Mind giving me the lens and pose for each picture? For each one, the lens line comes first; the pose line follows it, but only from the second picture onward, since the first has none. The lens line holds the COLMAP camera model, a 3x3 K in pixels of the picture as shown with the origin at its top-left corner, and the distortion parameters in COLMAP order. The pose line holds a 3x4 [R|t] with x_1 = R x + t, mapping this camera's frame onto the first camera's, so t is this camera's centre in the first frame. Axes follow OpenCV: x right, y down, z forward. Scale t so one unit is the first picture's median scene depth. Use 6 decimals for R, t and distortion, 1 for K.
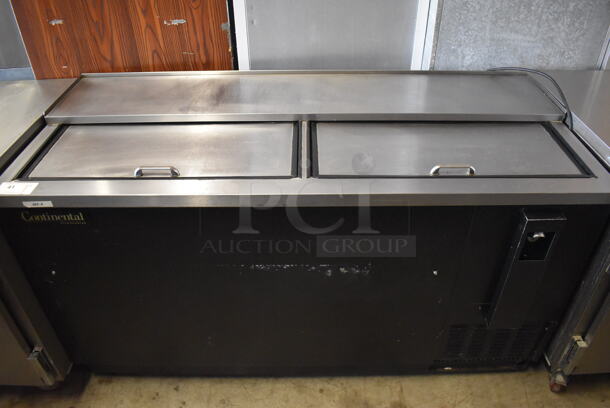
lens RADIAL K [[473.7, 0, 305.0], [0, 473.7, 204.0], [0, 0, 1]] dist [-0.088194, 0.007213]
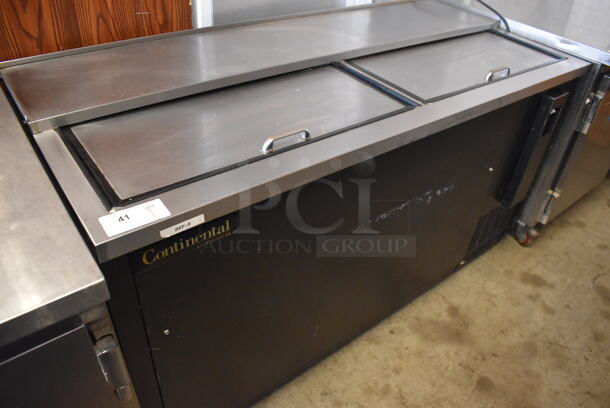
lens RADIAL K [[467.8, 0, 305.0], [0, 467.8, 204.0], [0, 0, 1]] dist [-0.080139, -0.000493]
pose [[0.787083, -0.324529, 0.524577, -0.552311], [0.304700, 0.943969, 0.126809, -0.042341], [-0.536338, 0.060029, 0.841866, 0.252575]]
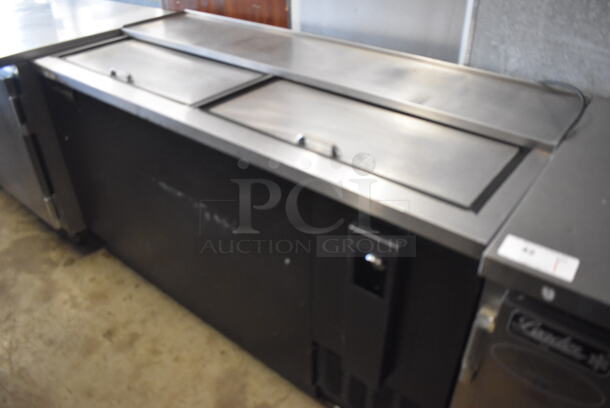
lens RADIAL K [[473.7, 0, 305.0], [0, 473.7, 204.0], [0, 0, 1]] dist [-0.088194, 0.007213]
pose [[0.776855, 0.354969, -0.520090, 0.576933], [-0.377627, 0.923581, 0.066298, -0.015891], [0.503879, 0.144896, 0.851534, 0.214453]]
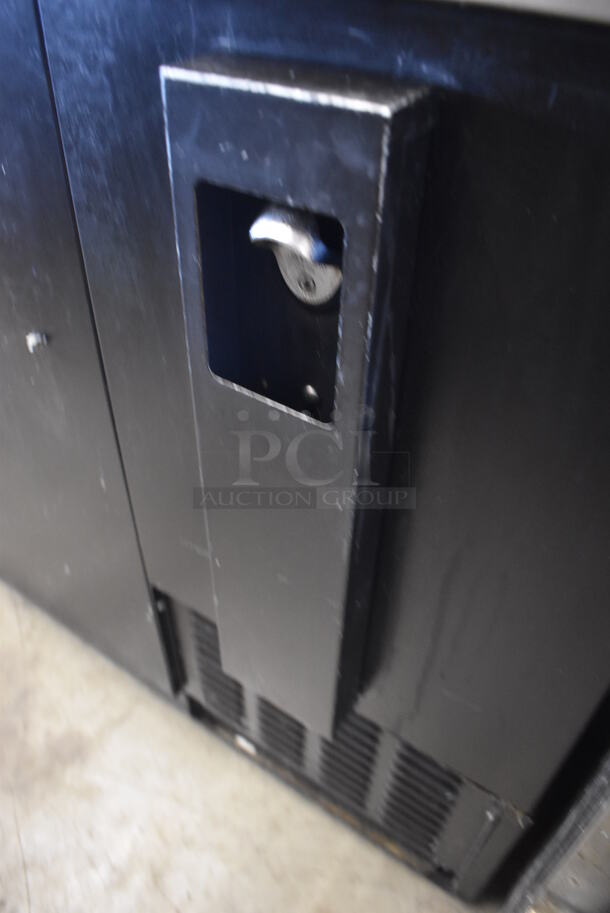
lens RADIAL K [[700.2, 0, 305.0], [0, 700.2, 456.5], [0, 0, 1]] dist [-0.080139, -0.000493]
pose [[0.822744, 0.395379, -0.408372, 0.473617], [-0.361869, 0.918378, 0.160103, 0.071122], [0.438341, 0.016054, 0.898665, 0.582663]]
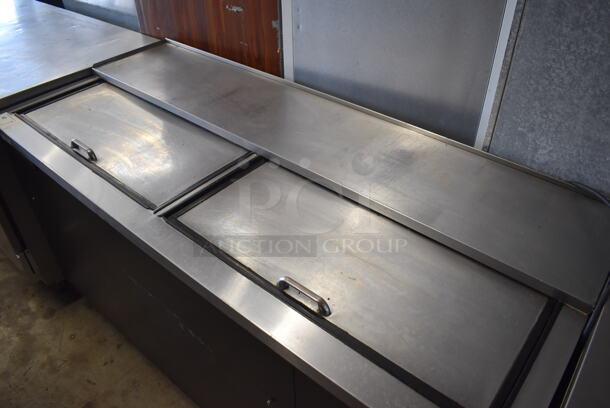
lens RADIAL K [[467.8, 0, 305.0], [0, 467.8, 204.0], [0, 0, 1]] dist [-0.080139, -0.000493]
pose [[0.767443, 0.403357, -0.498331, 0.451786], [-0.385679, 0.911370, 0.143722, -0.217872], [0.512136, 0.081897, 0.854991, 0.304073]]
